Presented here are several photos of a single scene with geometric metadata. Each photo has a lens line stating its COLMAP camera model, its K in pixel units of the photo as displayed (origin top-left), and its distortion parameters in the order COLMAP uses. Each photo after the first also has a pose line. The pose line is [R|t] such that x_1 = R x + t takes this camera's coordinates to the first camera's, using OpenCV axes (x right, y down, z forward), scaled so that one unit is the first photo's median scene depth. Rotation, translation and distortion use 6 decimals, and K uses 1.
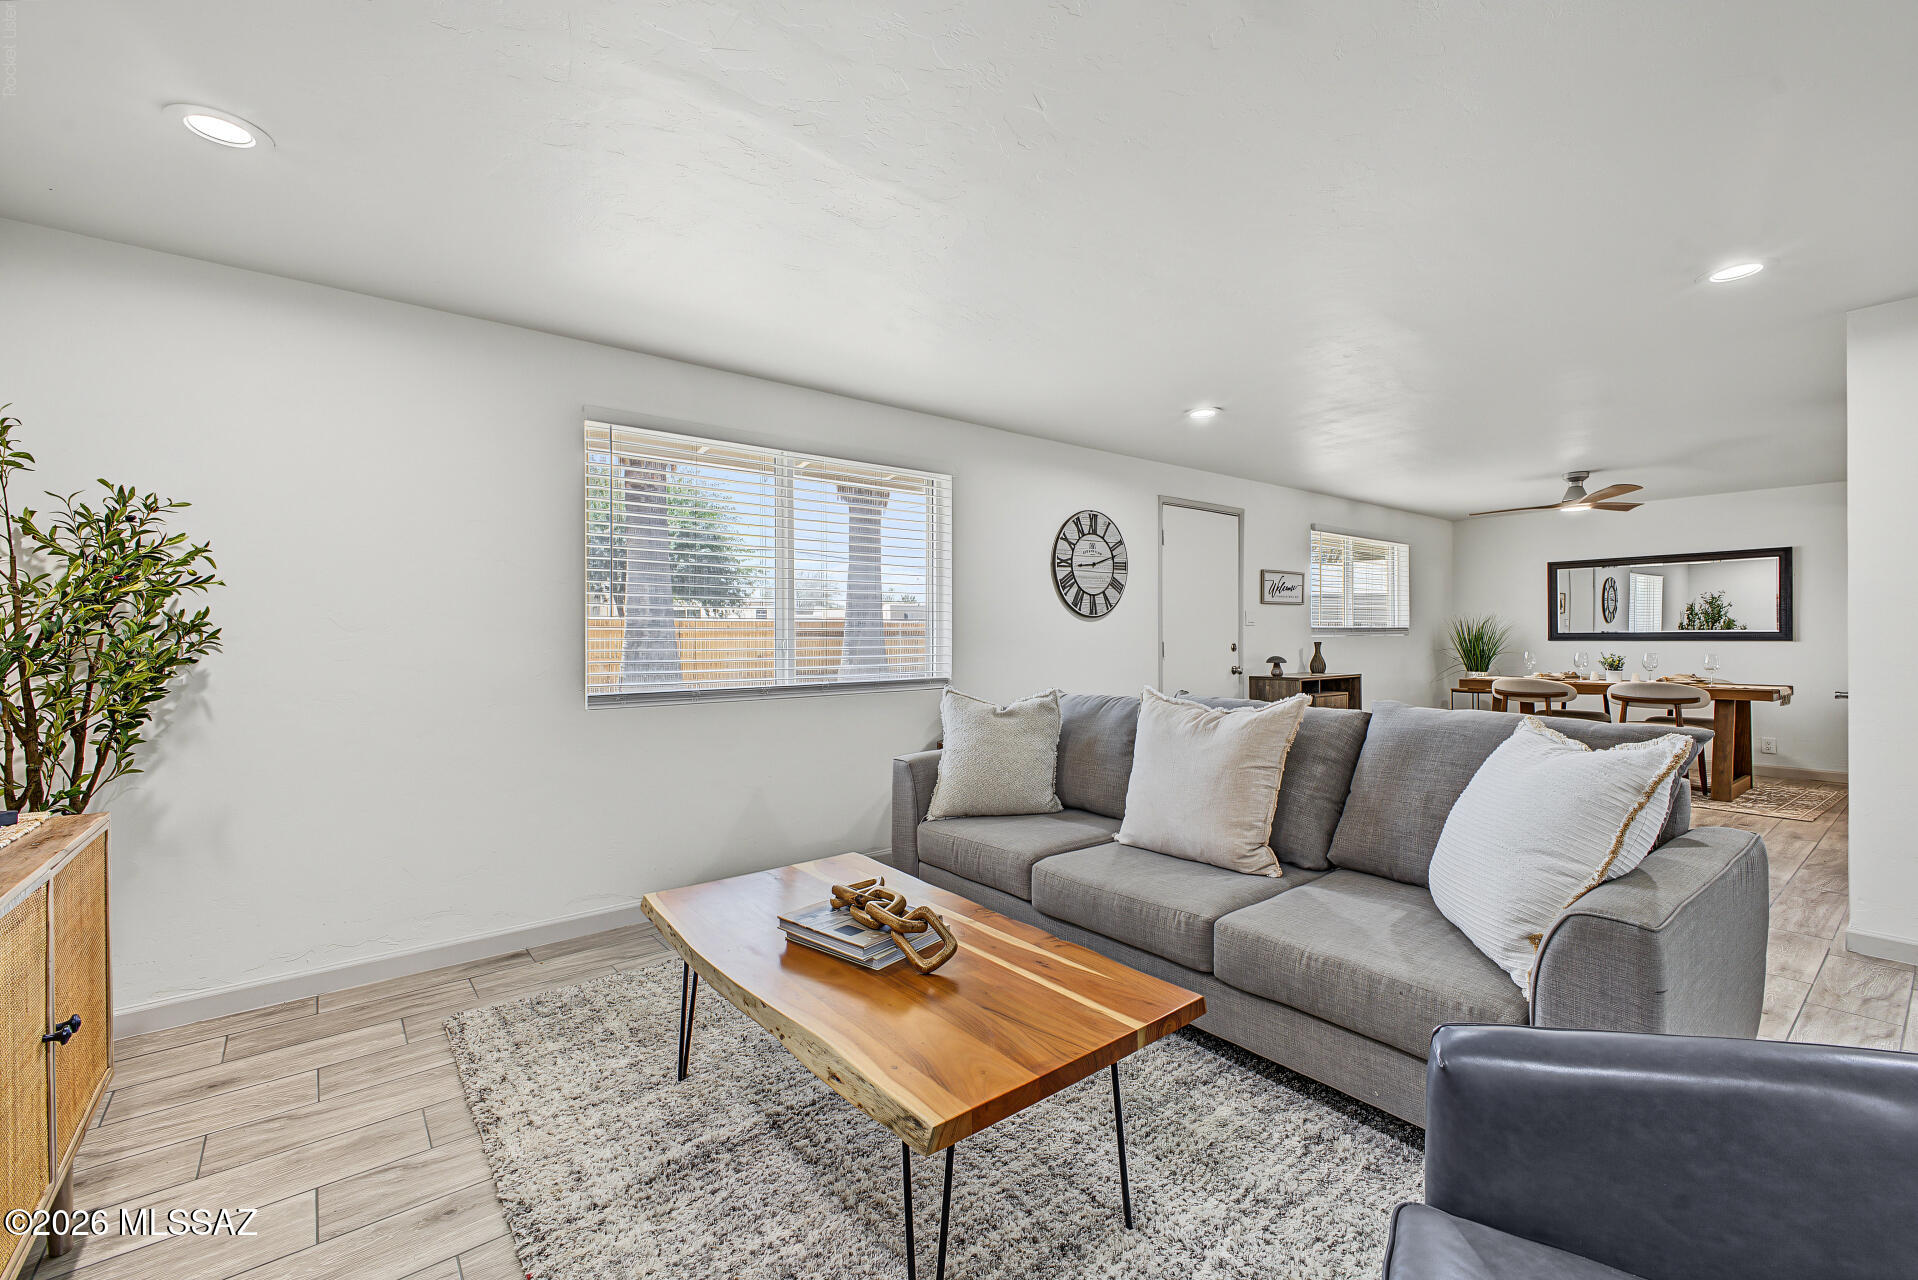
lens RADIAL K [[813.8, 0, 956.6], [0, 813.8, 640.1], [0, 0, 1]] dist [0.001995, -0.000174]
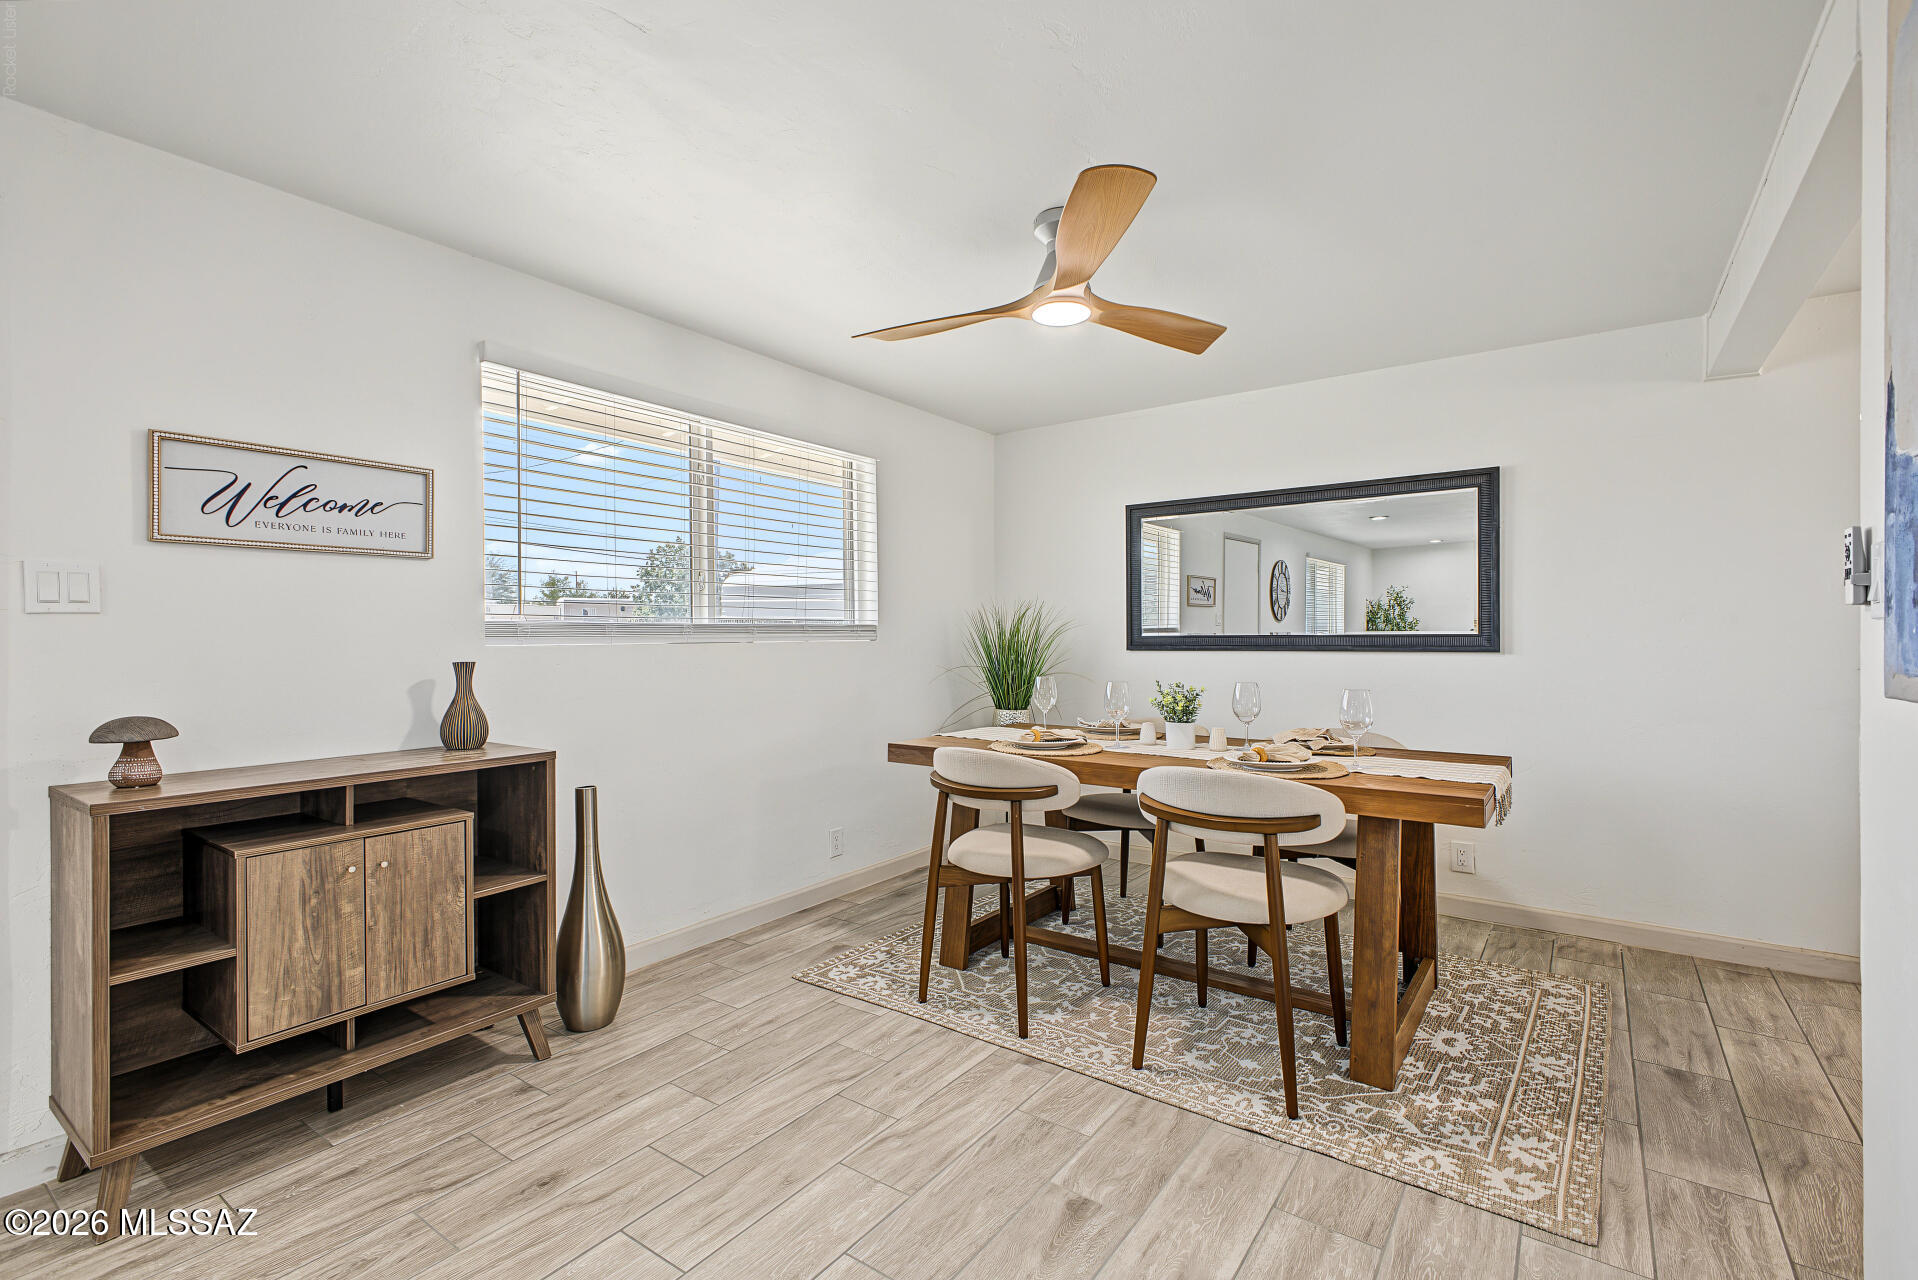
lens RADIAL K [[894.5, 0, 962.9], [0, 894.5, 639.3], [0, 0, 1]] dist [0.030767, 0.000160]
pose [[0.957492, -0.000428, 0.288461, 0.539764], [0.000626, 1.000000, -0.000594, -0.007374], [-0.288460, 0.000749, 0.957492, 0.554303]]
